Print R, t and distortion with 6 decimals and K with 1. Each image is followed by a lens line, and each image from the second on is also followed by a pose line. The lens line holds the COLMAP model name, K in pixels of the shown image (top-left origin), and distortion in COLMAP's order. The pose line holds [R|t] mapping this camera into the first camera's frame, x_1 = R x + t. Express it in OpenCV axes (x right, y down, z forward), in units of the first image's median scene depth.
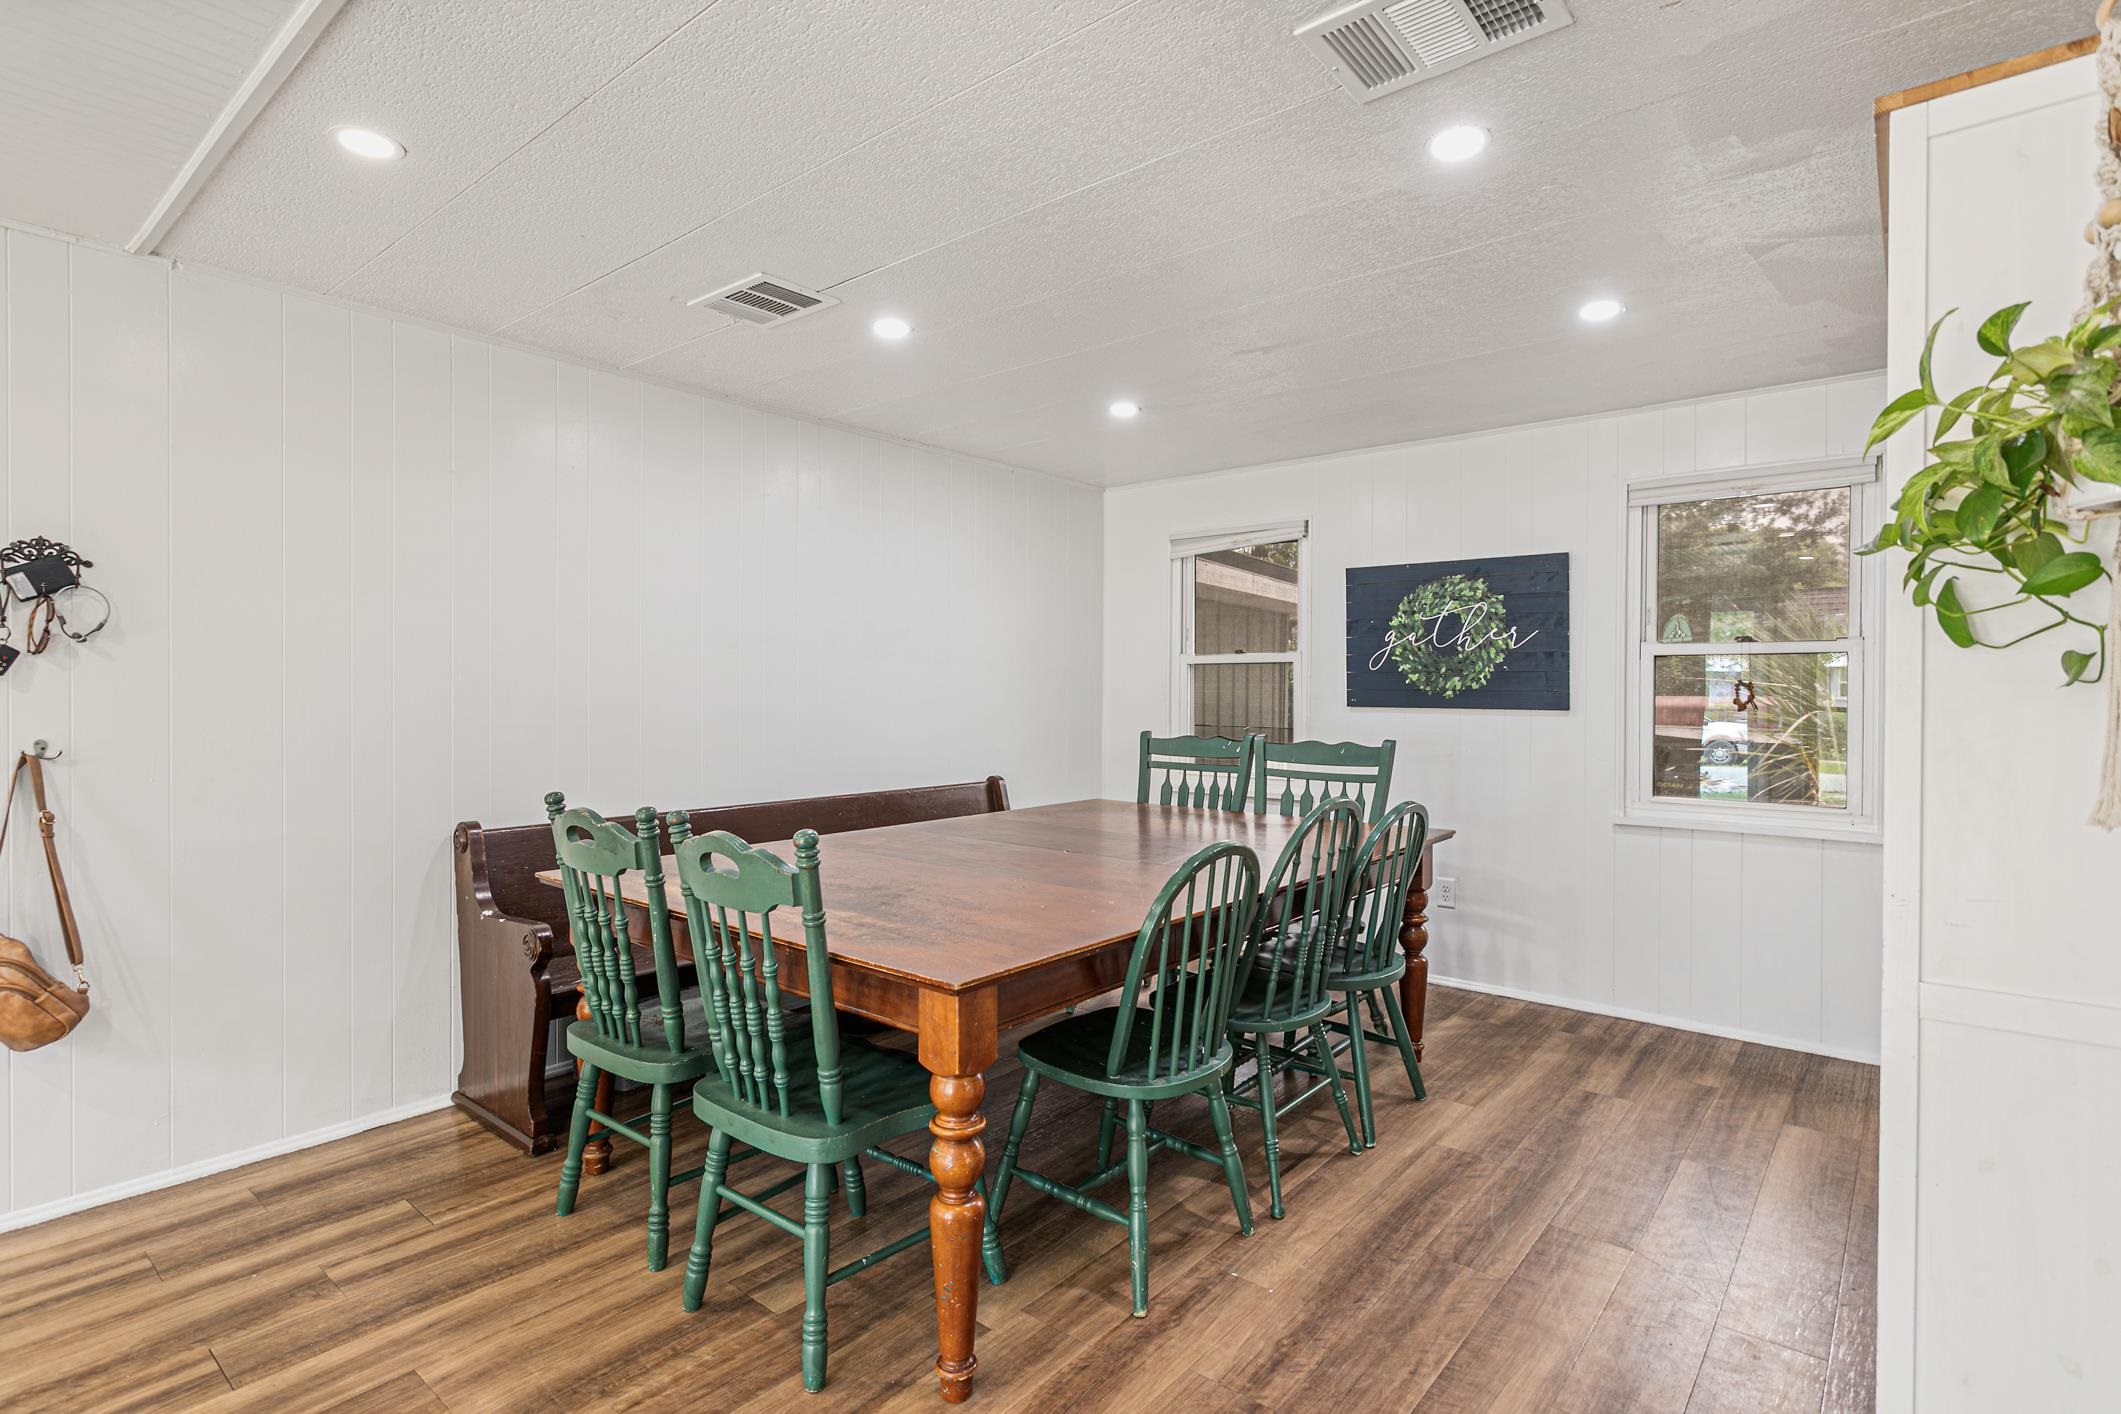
lens RADIAL K [[1021.1, 0, 1071.4], [0, 1021.1, 693.0], [0, 0, 1]] dist [0.003284, 0.000852]
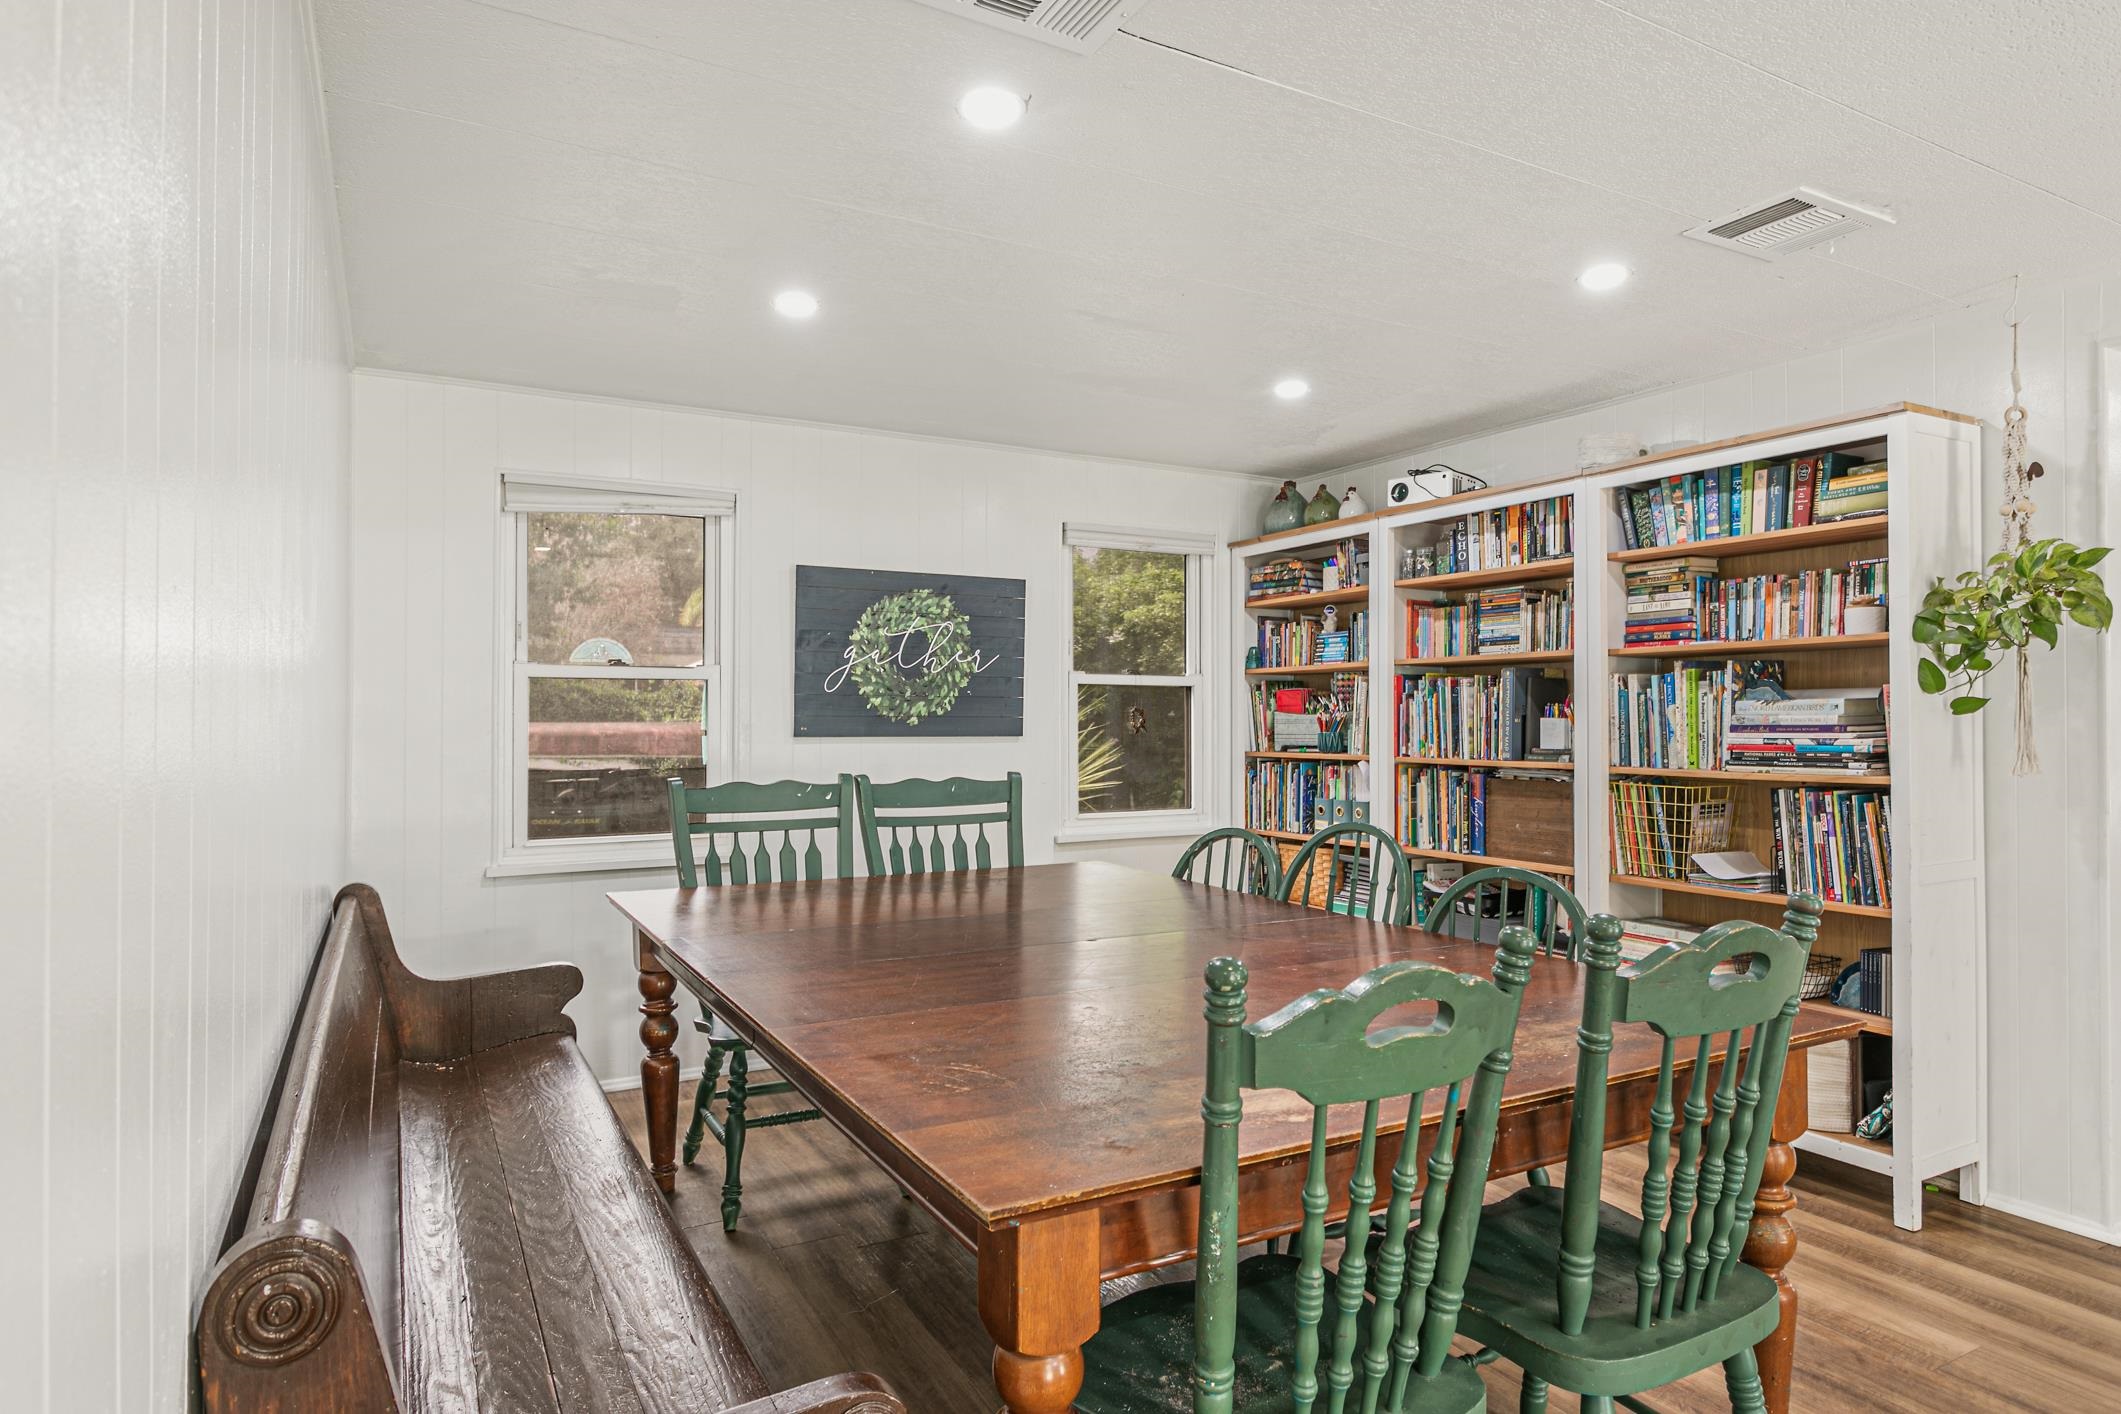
lens RADIAL K [[1225.9, 0, 1060.0], [0, 1225.9, 716.7], [0, 0, 1]] dist [0.003617, 0.004257]
pose [[0.400315, -0.001805, 0.916376, -0.564513], [0.003654, 0.999993, 0.000373, -0.002459], [-0.916370, 0.003199, 0.400319, 0.455030]]
